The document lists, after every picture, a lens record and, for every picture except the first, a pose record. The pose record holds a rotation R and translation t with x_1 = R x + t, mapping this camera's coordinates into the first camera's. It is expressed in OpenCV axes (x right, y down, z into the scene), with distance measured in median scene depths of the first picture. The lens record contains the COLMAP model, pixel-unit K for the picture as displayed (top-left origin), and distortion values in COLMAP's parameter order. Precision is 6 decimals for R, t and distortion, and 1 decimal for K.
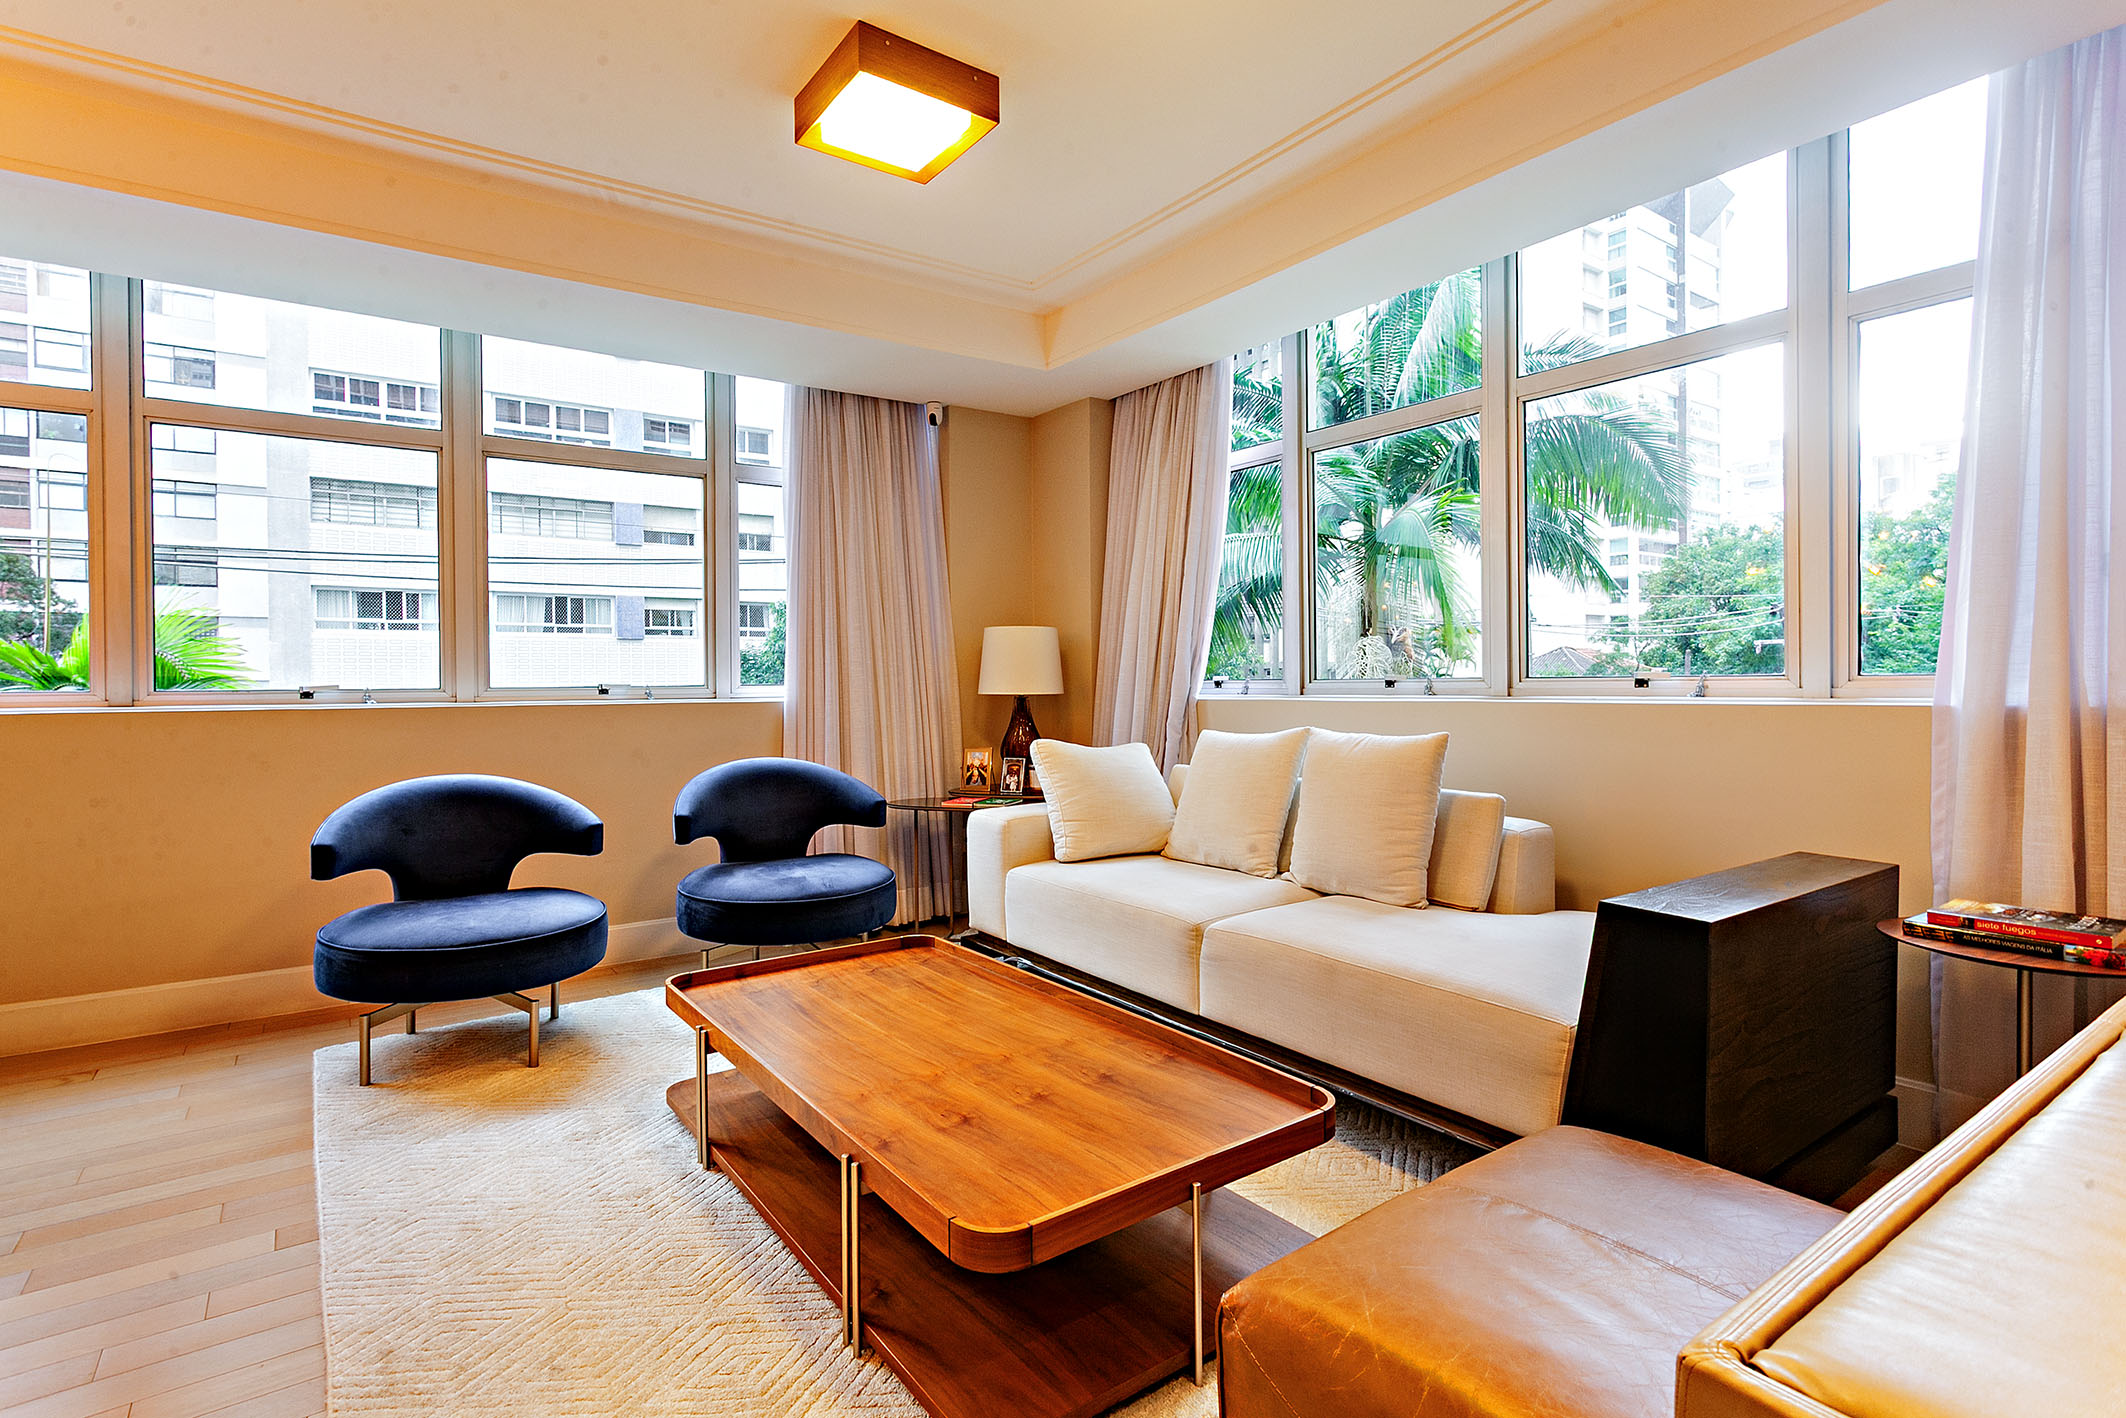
lens RADIAL K [[1008.2, 0, 1057.8], [0, 1008.2, 695.1], [0, 0, 1]] dist [-0.009975, 0.003424]
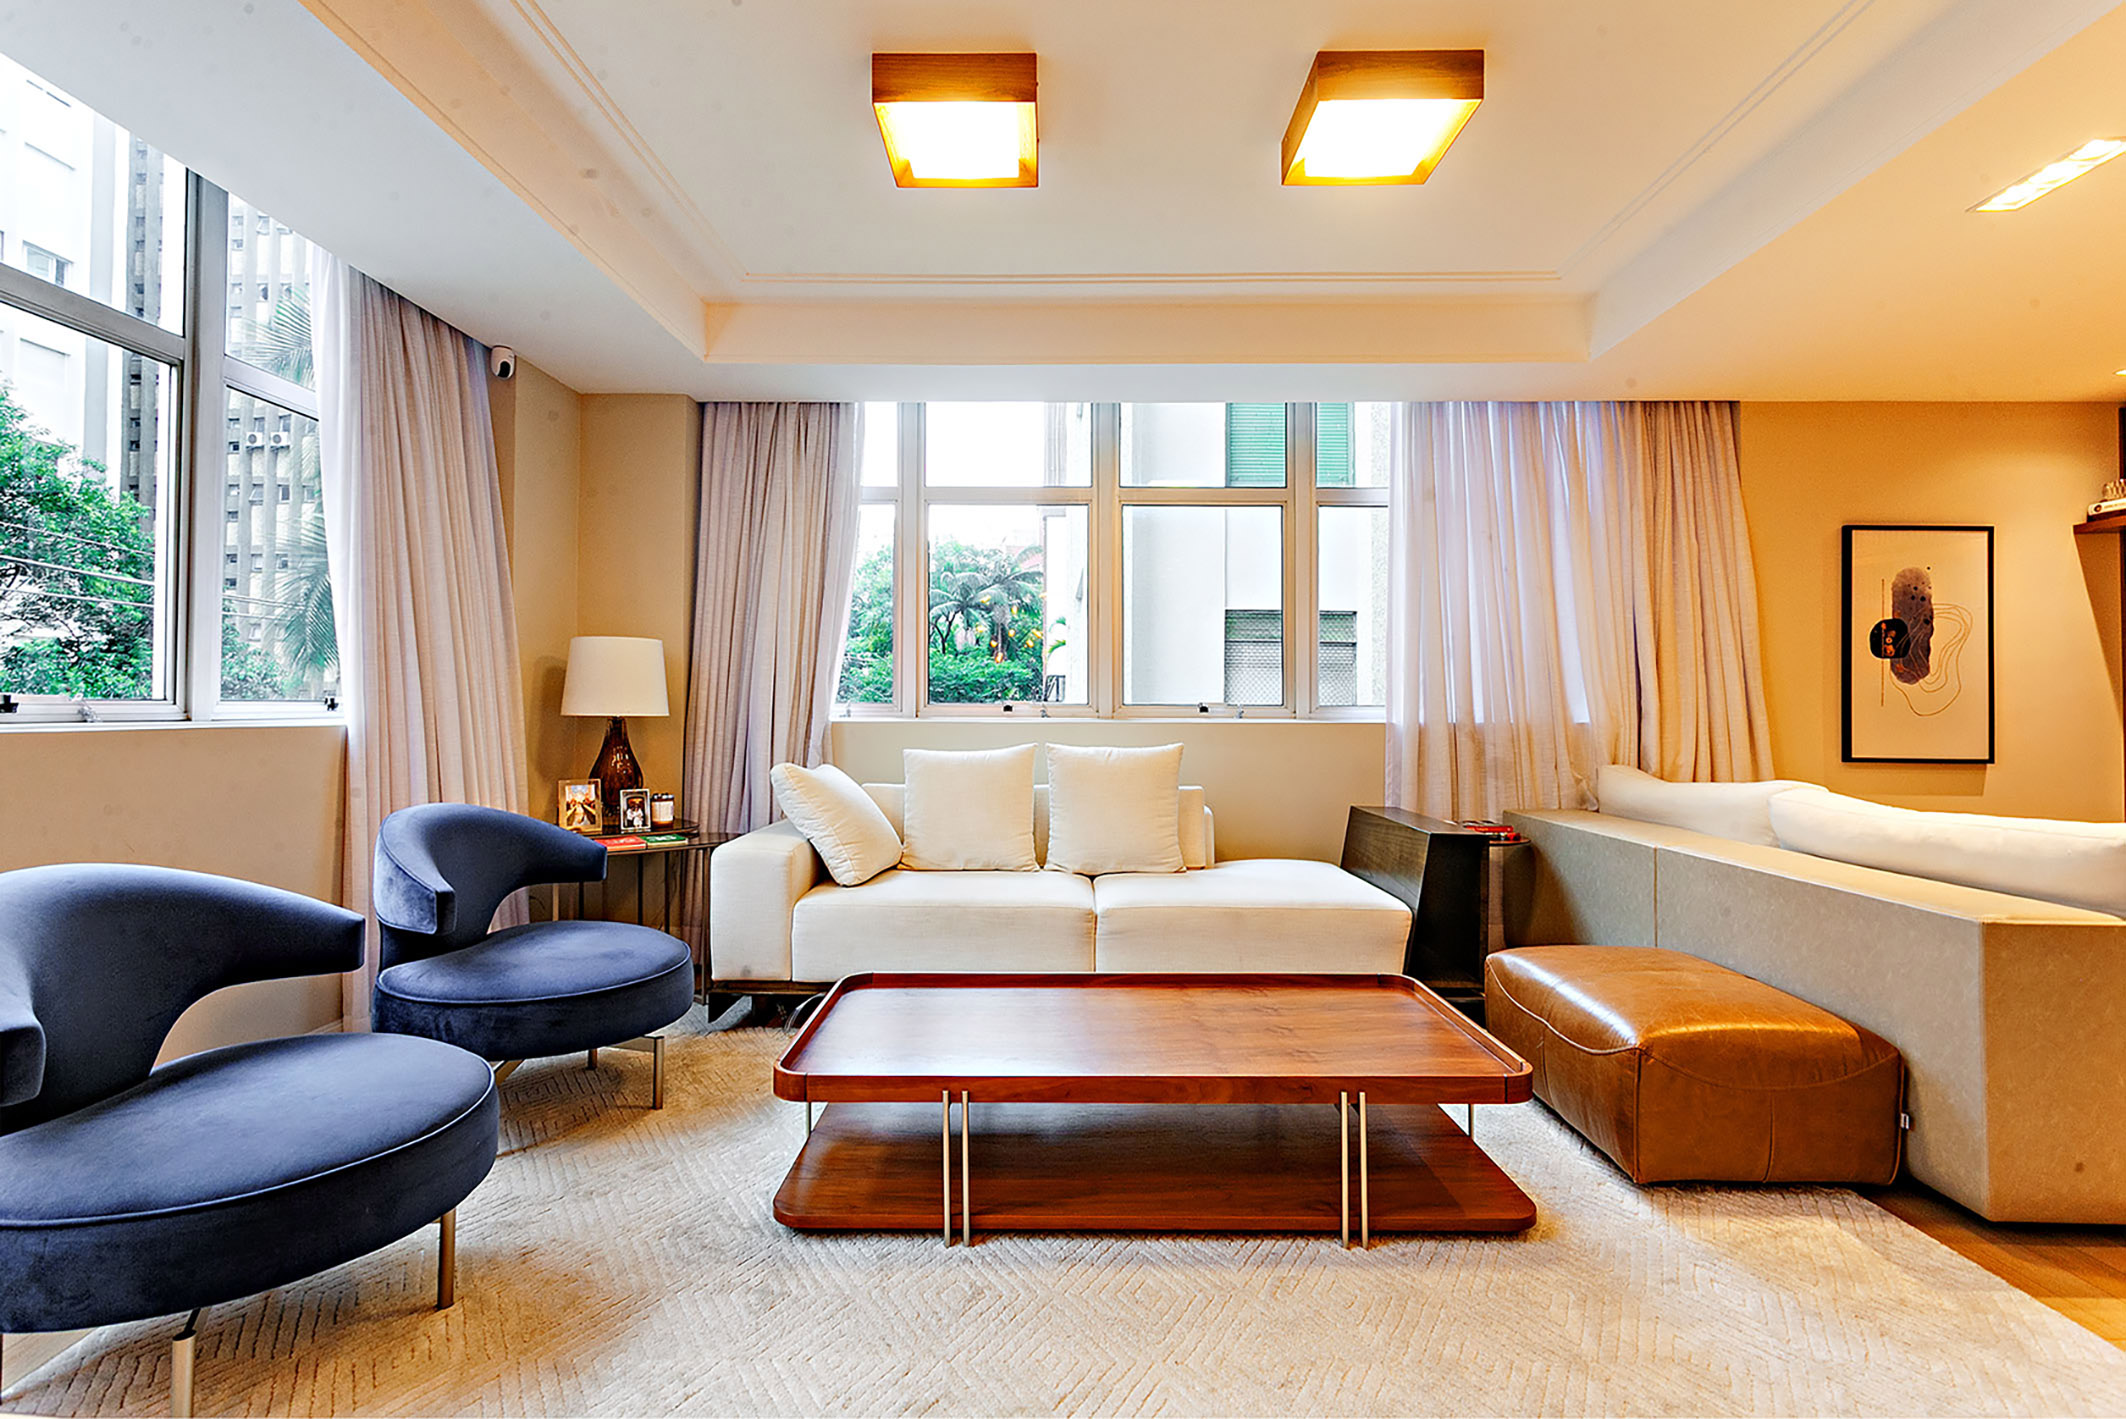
lens RADIAL K [[1008.2, 0, 1041.4], [0, 1008.2, 687.5], [0, 0, 1]] dist [-0.009975, 0.003424]
pose [[0.572817, 0.029622, 0.819148, -0.560021], [-0.002713, 0.999410, -0.034244, 0.003809], [-0.819679, 0.017393, 0.572560, 0.223618]]
